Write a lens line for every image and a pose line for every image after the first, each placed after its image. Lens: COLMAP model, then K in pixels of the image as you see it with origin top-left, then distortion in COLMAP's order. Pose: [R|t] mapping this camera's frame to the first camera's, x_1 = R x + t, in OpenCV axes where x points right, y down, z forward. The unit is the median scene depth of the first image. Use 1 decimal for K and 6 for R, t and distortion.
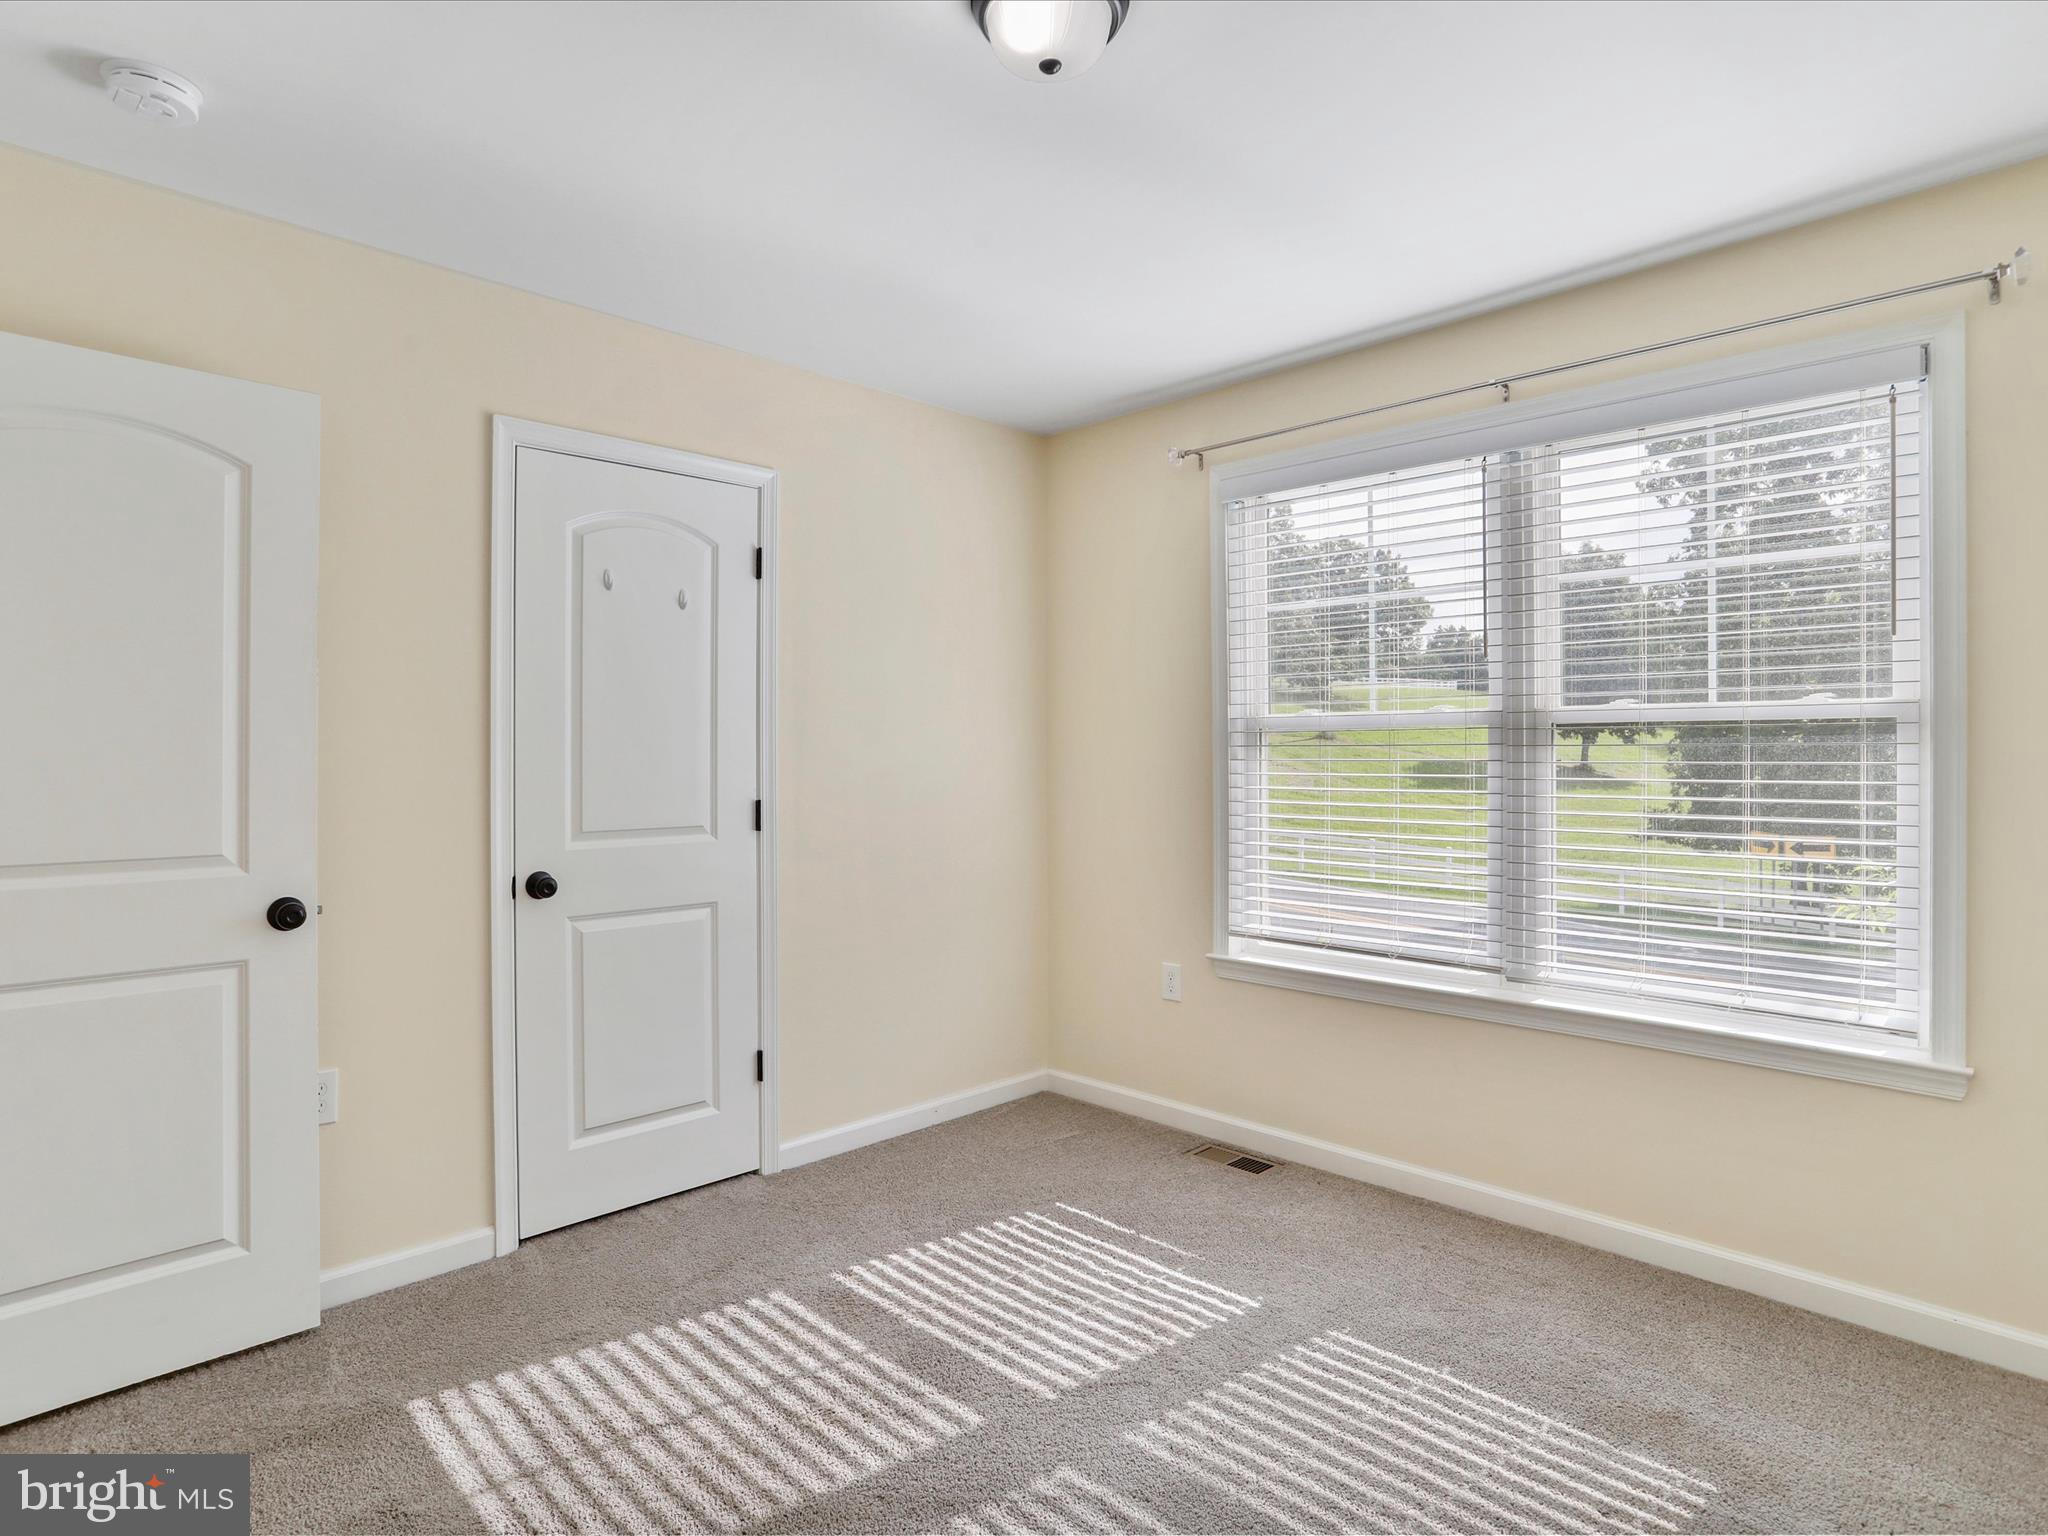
lens RADIAL K [[1136.0, 0, 1027.6], [0, 1136.0, 752.5], [0, 0, 1]] dist [-0.061941, 0.036405]
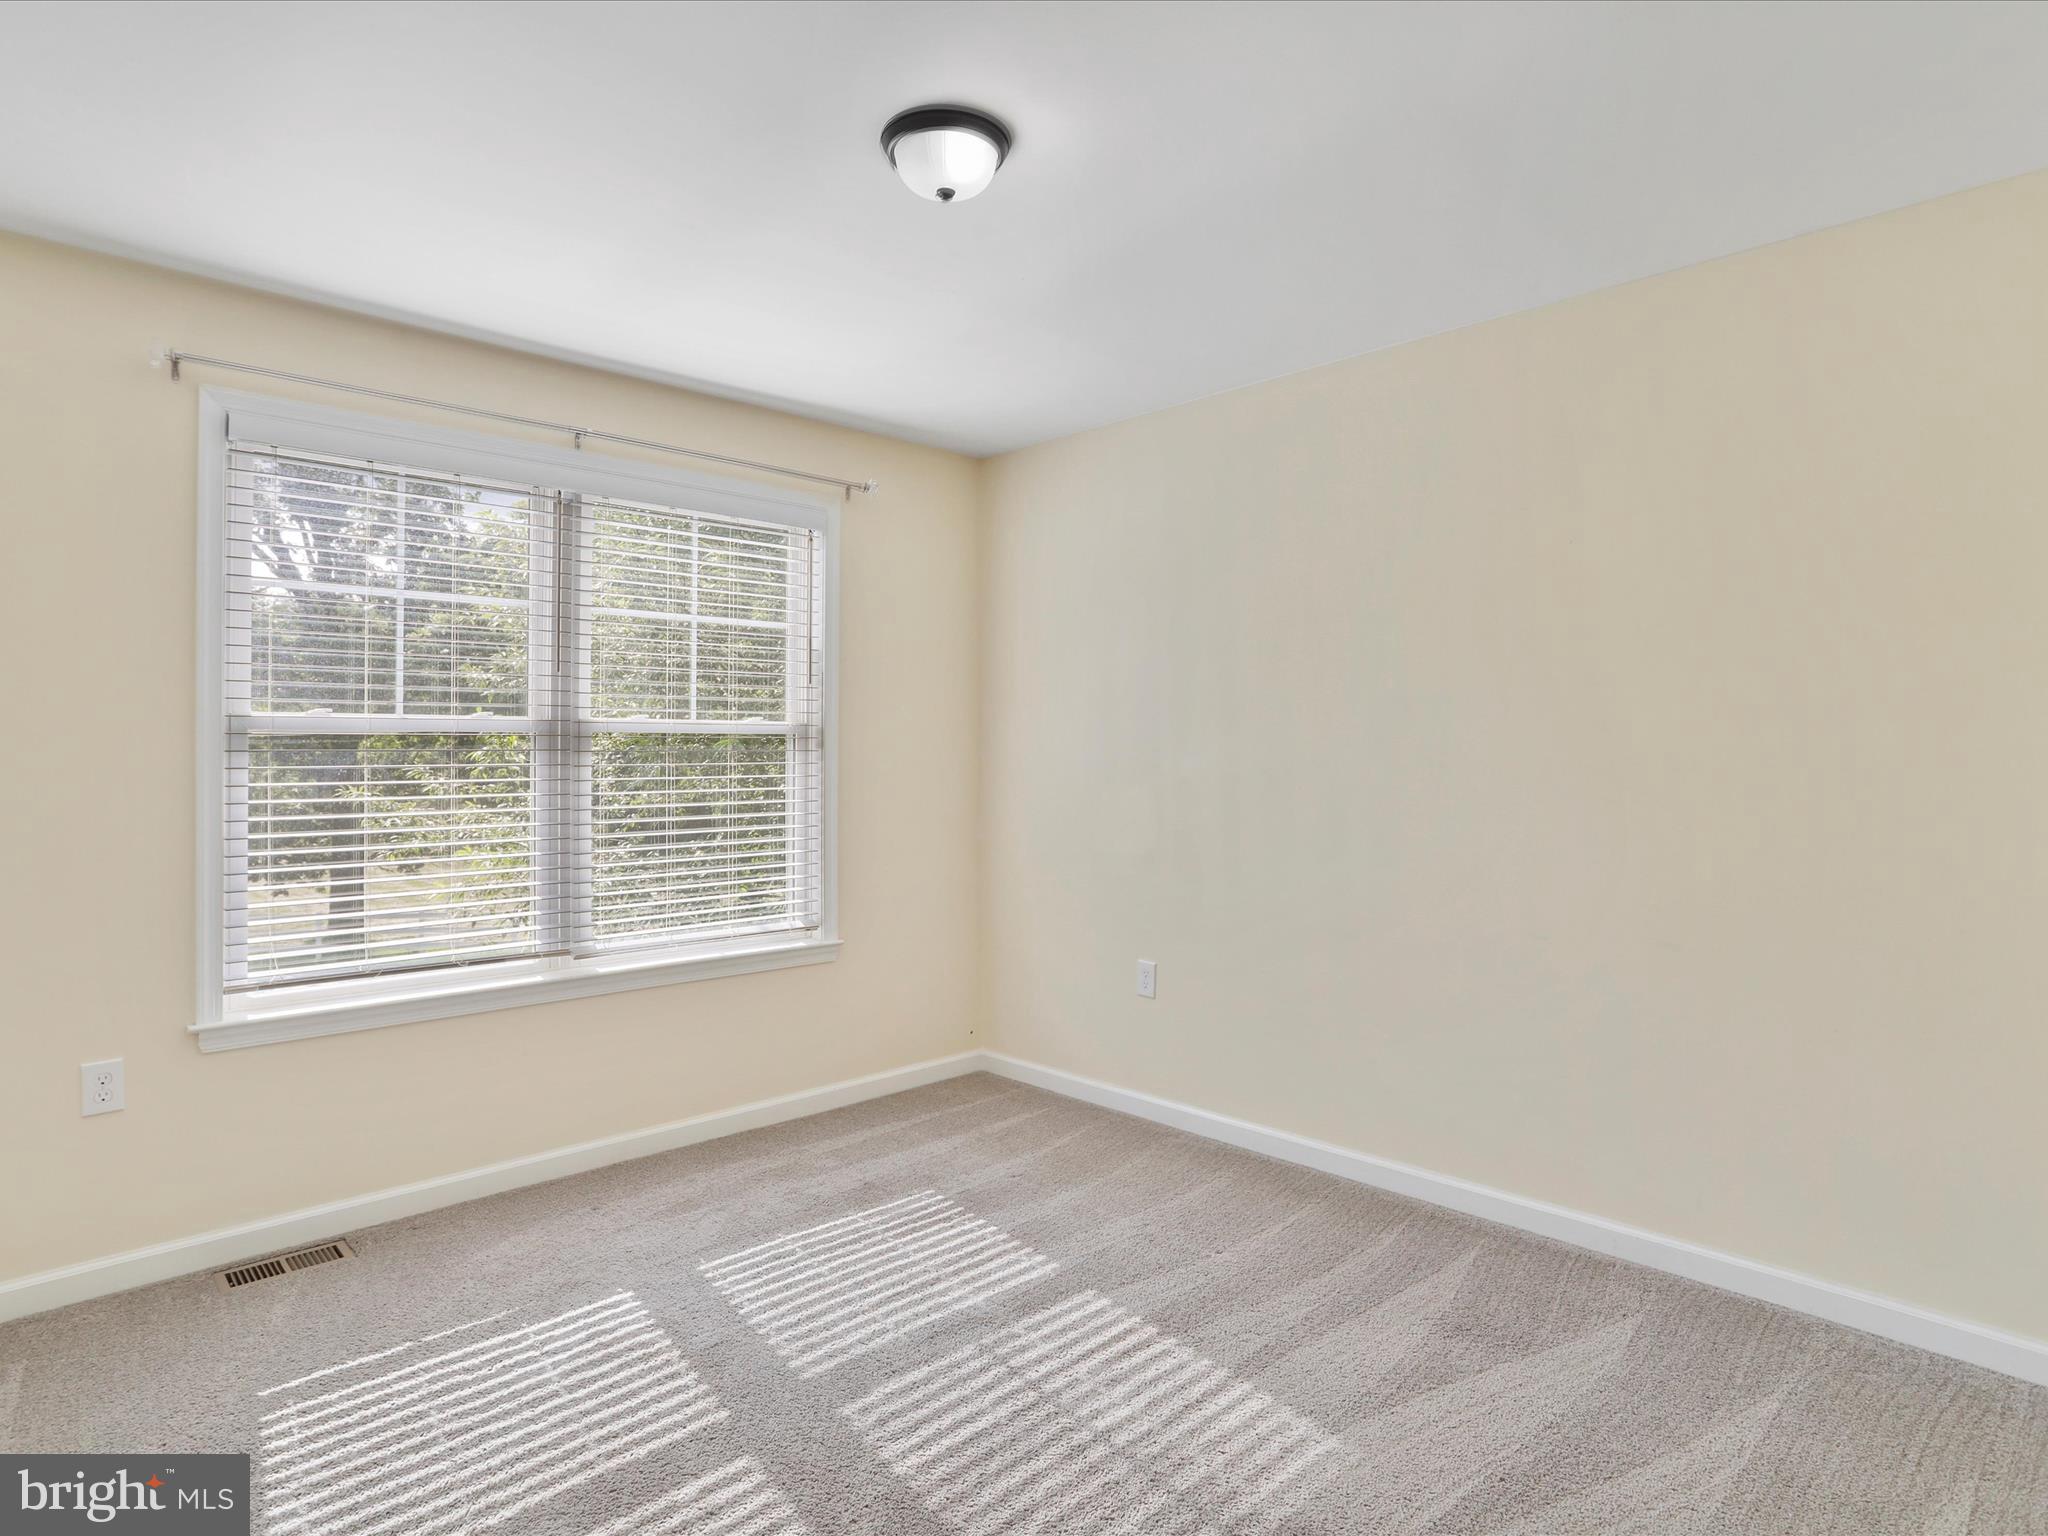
lens RADIAL K [[1136.0, 0, 1027.6], [0, 1136.0, 752.5], [0, 0, 1]] dist [-0.061941, 0.036405]
pose [[0.008238, 0.004669, 0.999955, -0.792525], [0.009020, 0.999948, -0.004743, 0.005353], [-0.999925, 0.009059, 0.008196, 0.603043]]
